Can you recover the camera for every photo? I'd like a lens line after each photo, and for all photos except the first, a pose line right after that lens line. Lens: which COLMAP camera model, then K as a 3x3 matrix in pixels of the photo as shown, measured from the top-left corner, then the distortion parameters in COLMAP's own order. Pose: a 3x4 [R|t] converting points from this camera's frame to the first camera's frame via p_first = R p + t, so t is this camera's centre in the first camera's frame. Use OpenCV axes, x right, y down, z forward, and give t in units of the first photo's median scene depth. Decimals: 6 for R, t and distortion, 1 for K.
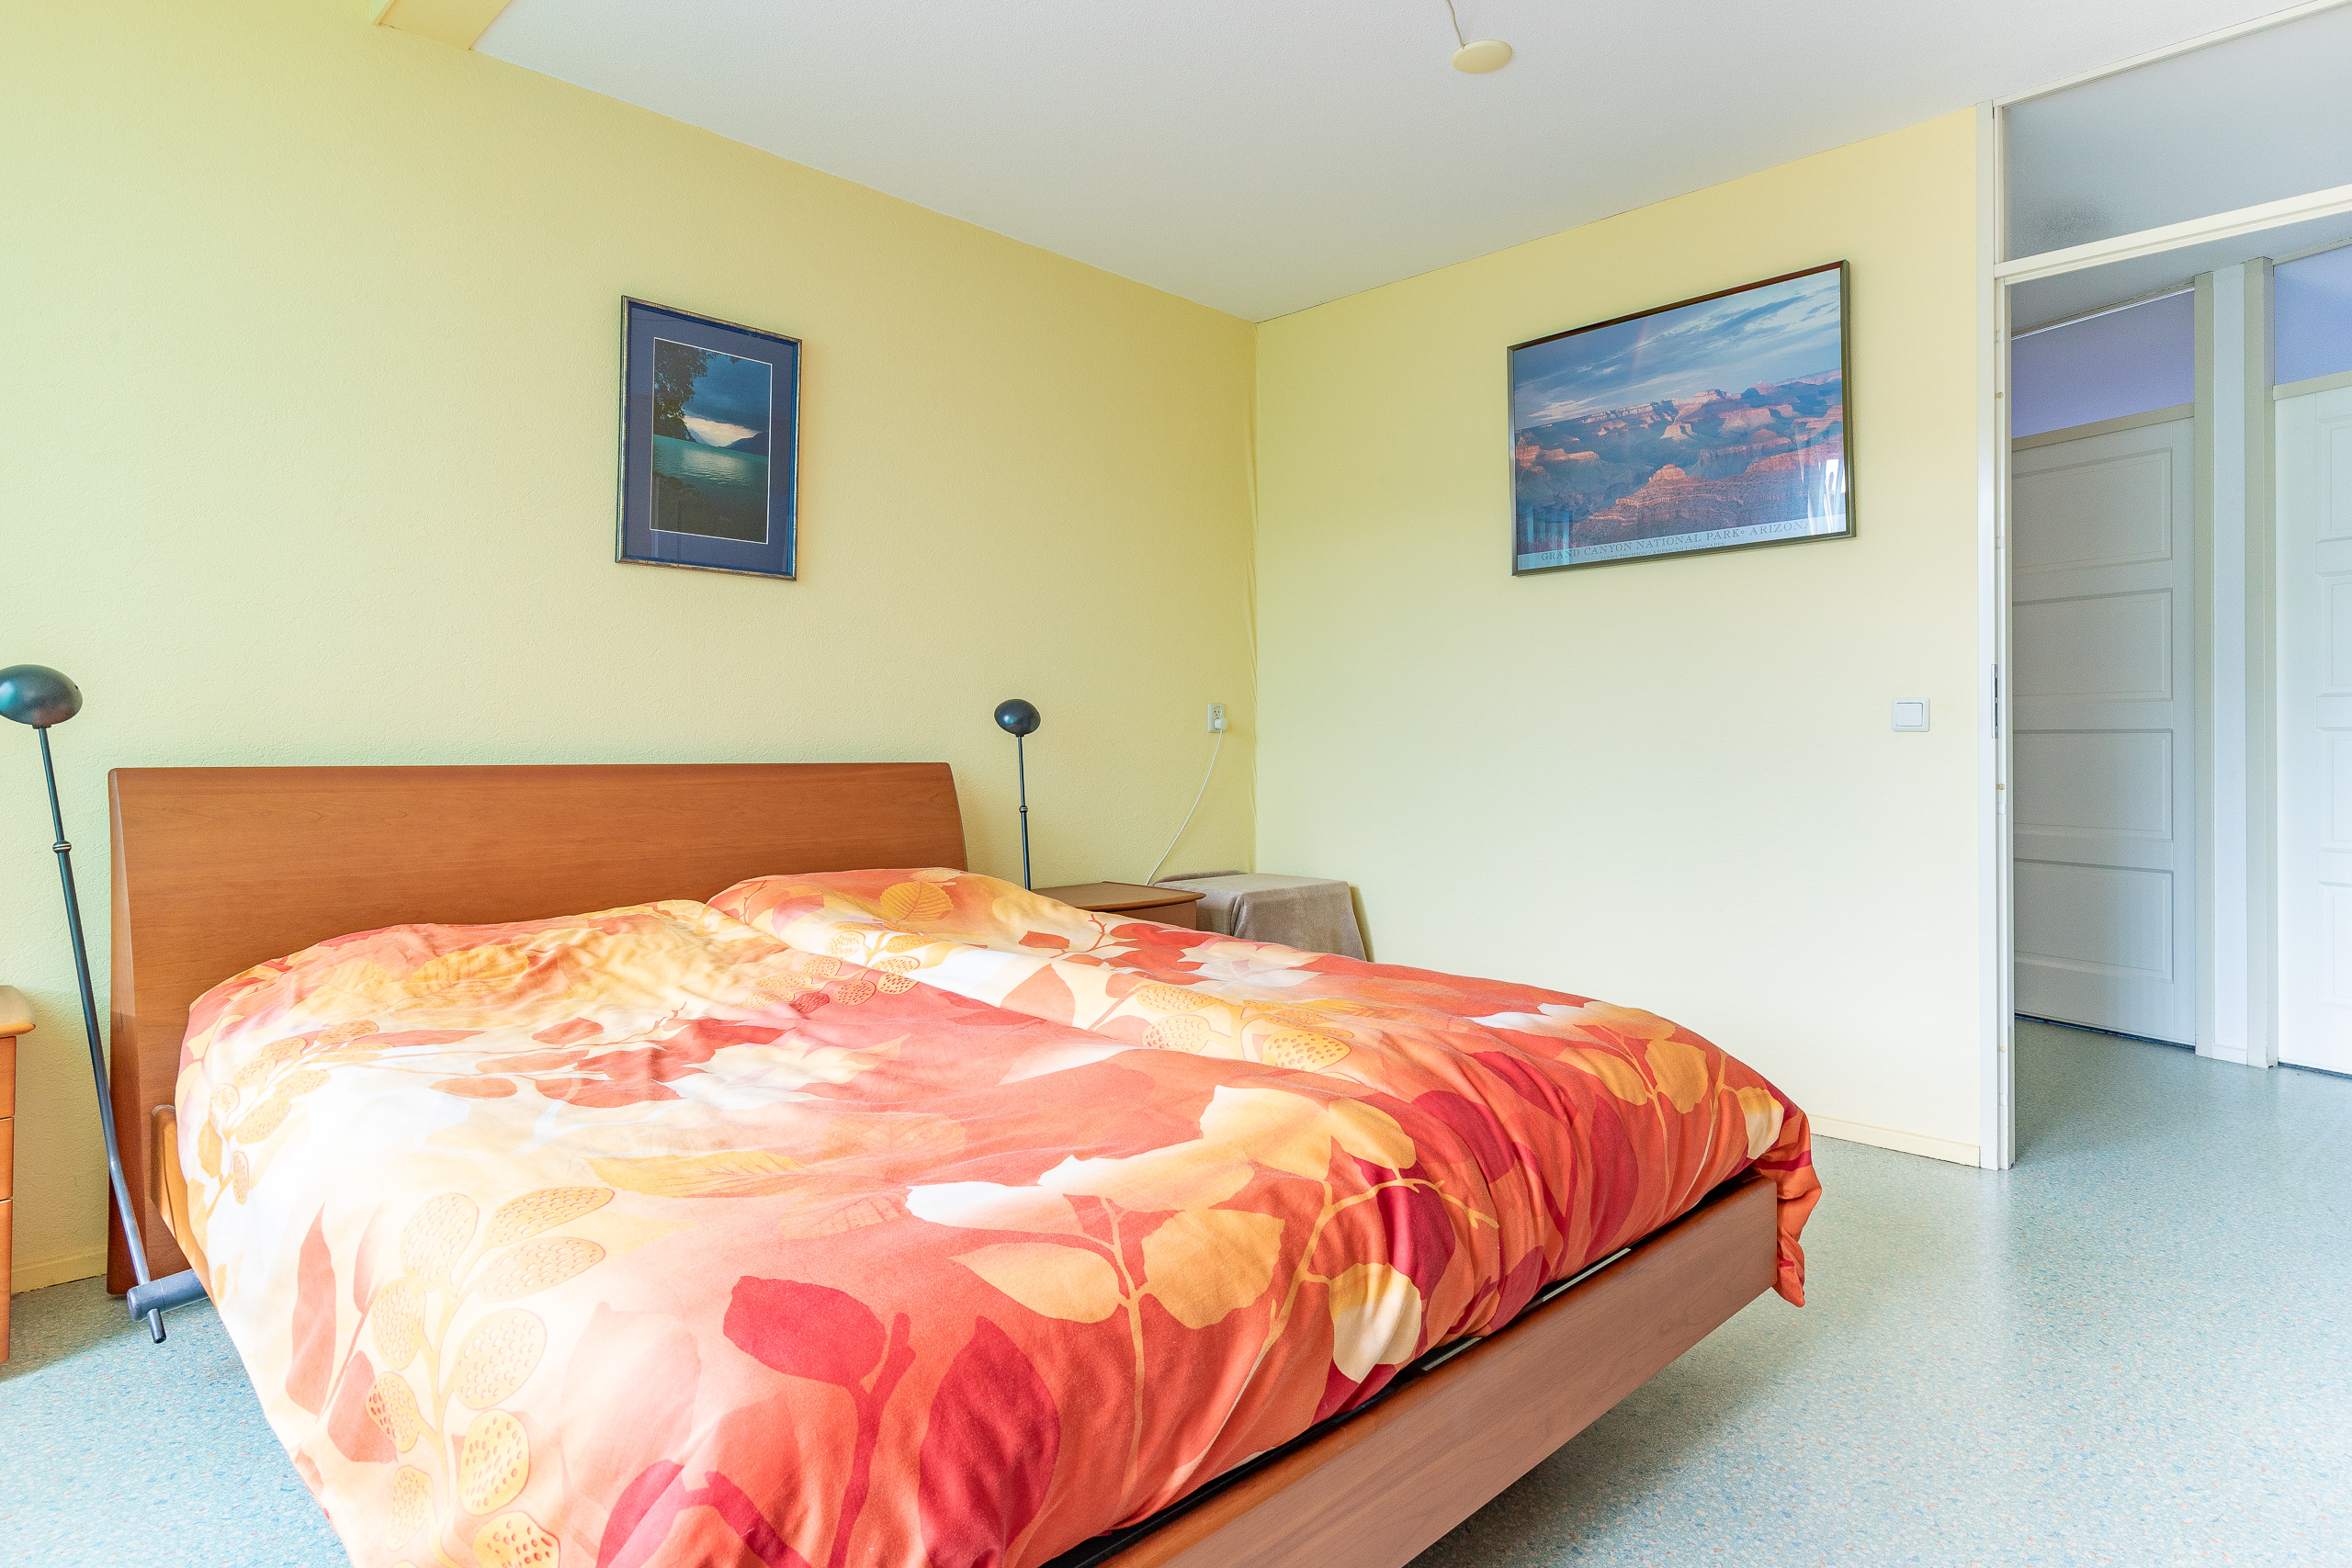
lens RADIAL K [[1347.7, 0, 1171.2], [0, 1347.7, 740.7], [0, 0, 1]] dist [0.004568, 0.000642]
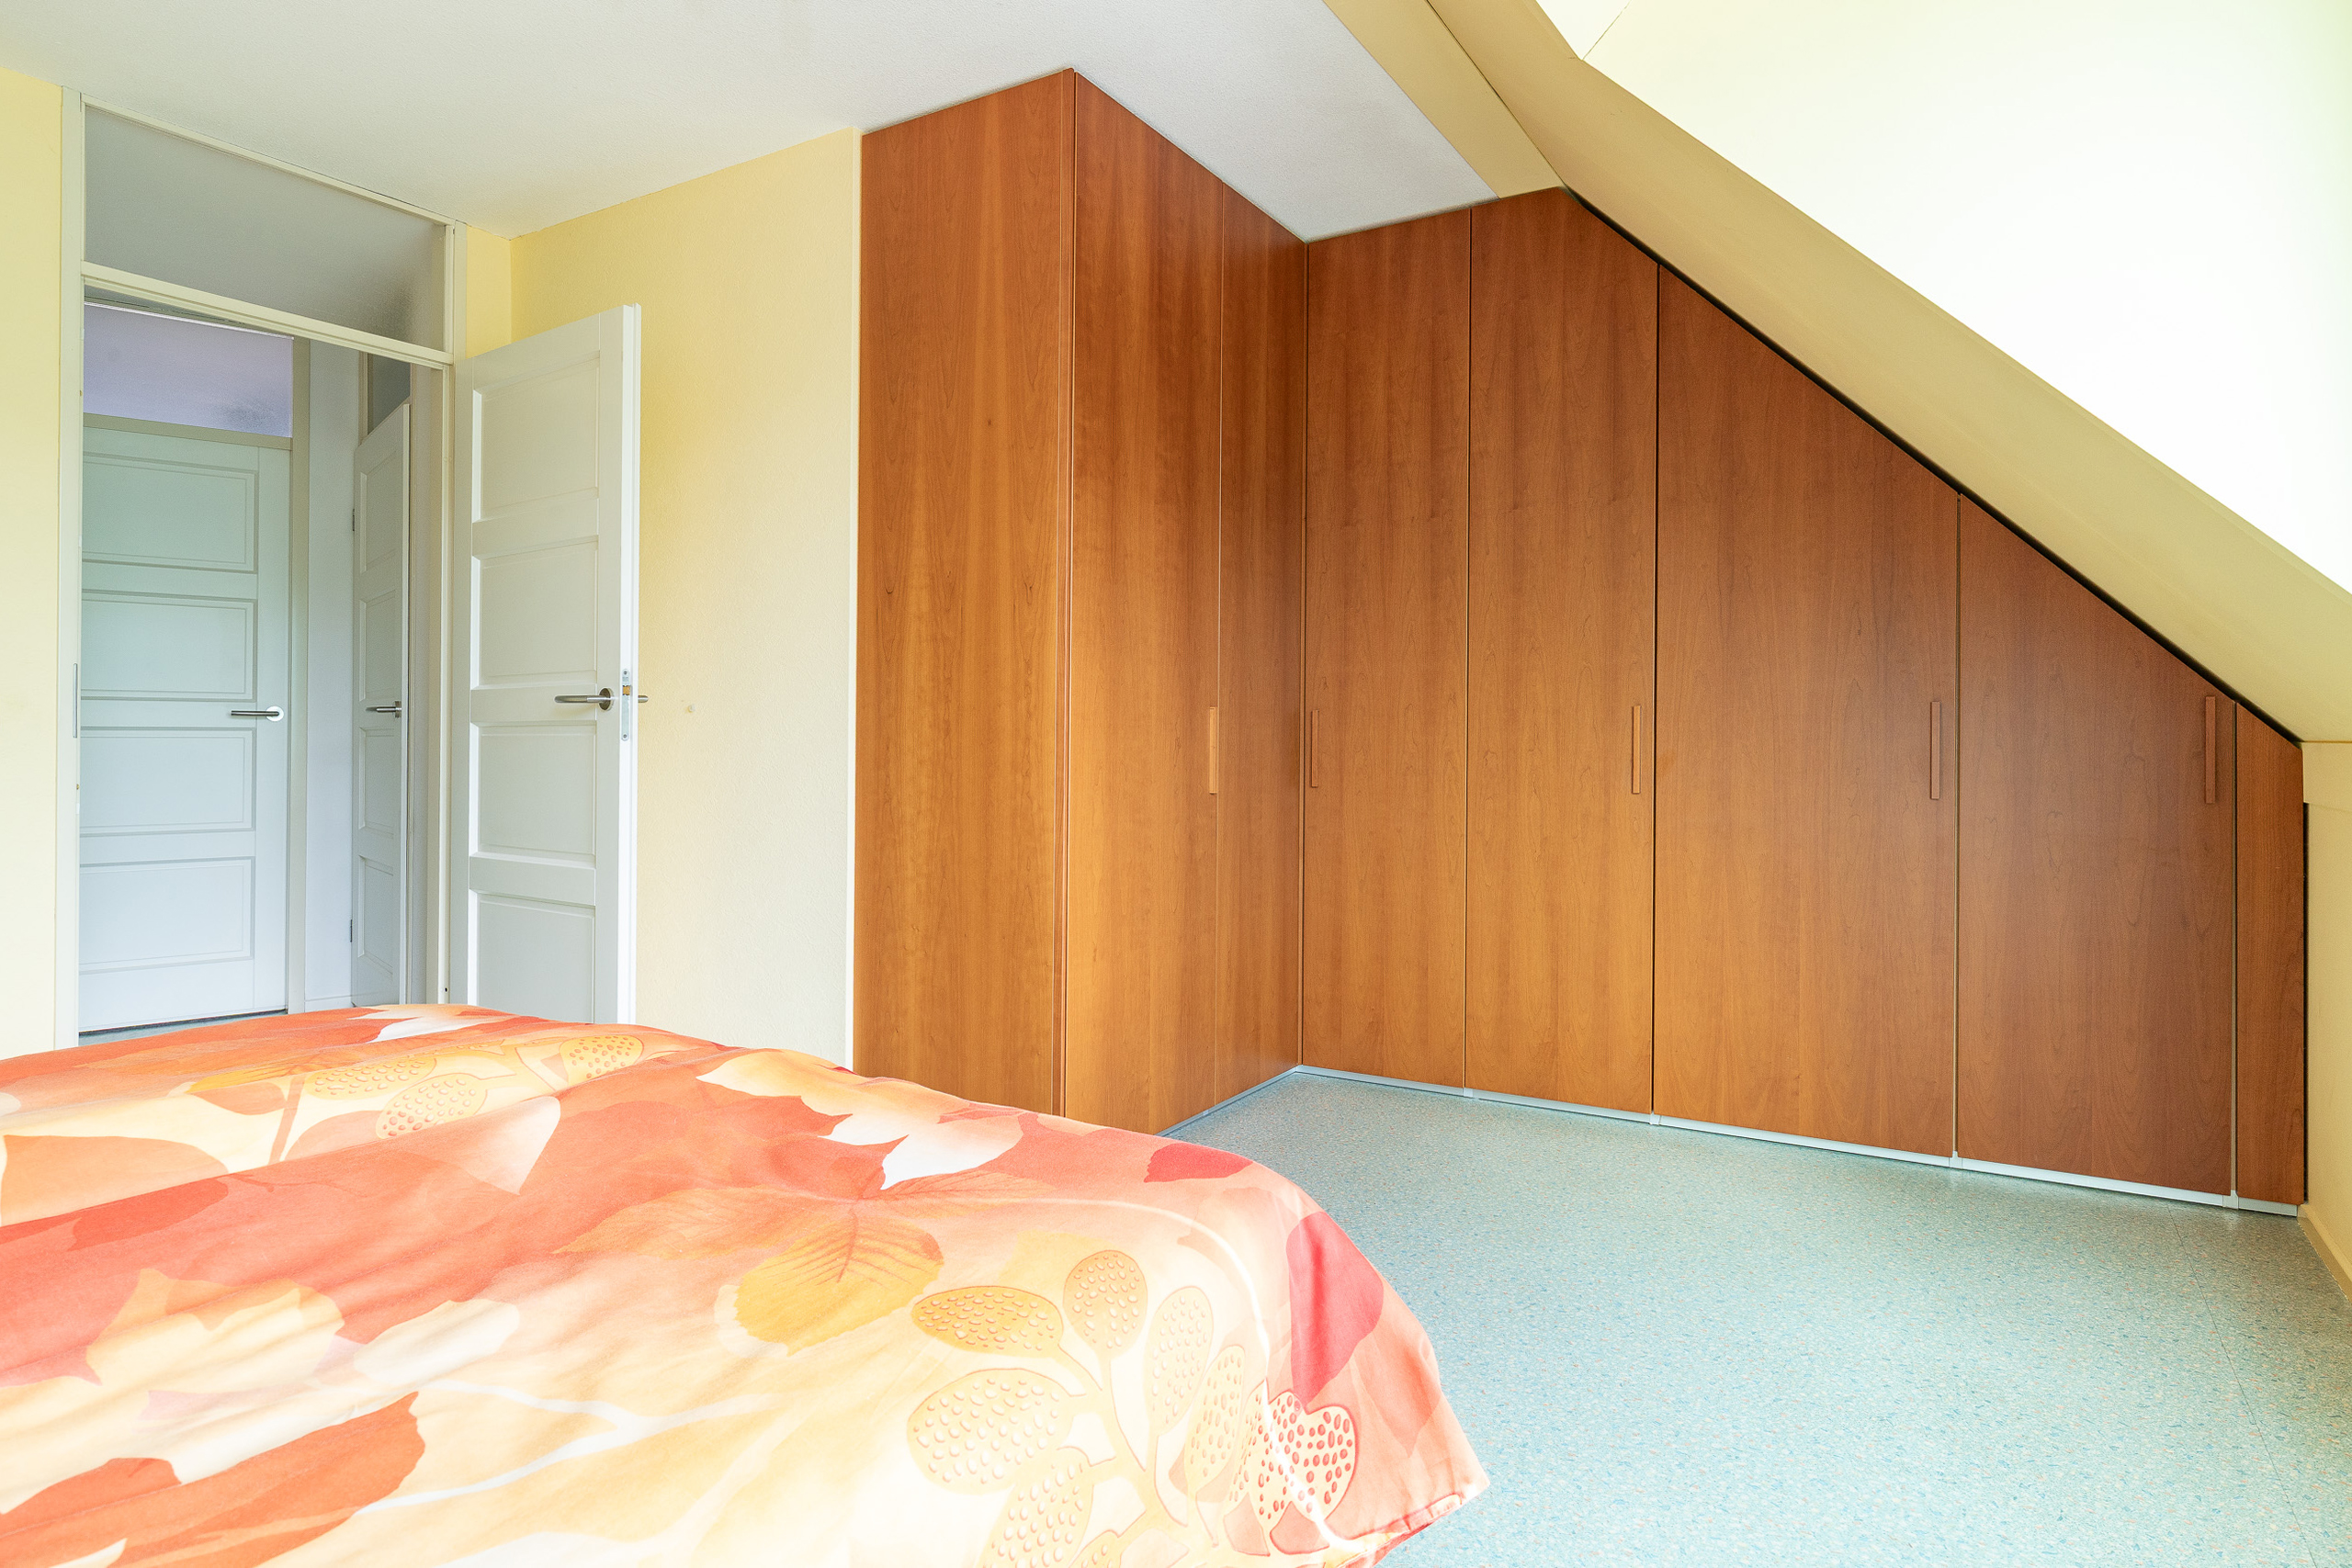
lens RADIAL K [[1319.3, 0, 1176.0], [0, 1319.3, 784.0], [0, 0, 1]] dist [0.004457, 0.000565]
pose [[-0.253712, -0.035949, 0.966611, -1.240859], [0.000602, 0.999303, 0.037323, -0.011625], [-0.967280, 0.010051, -0.253514, 1.067983]]
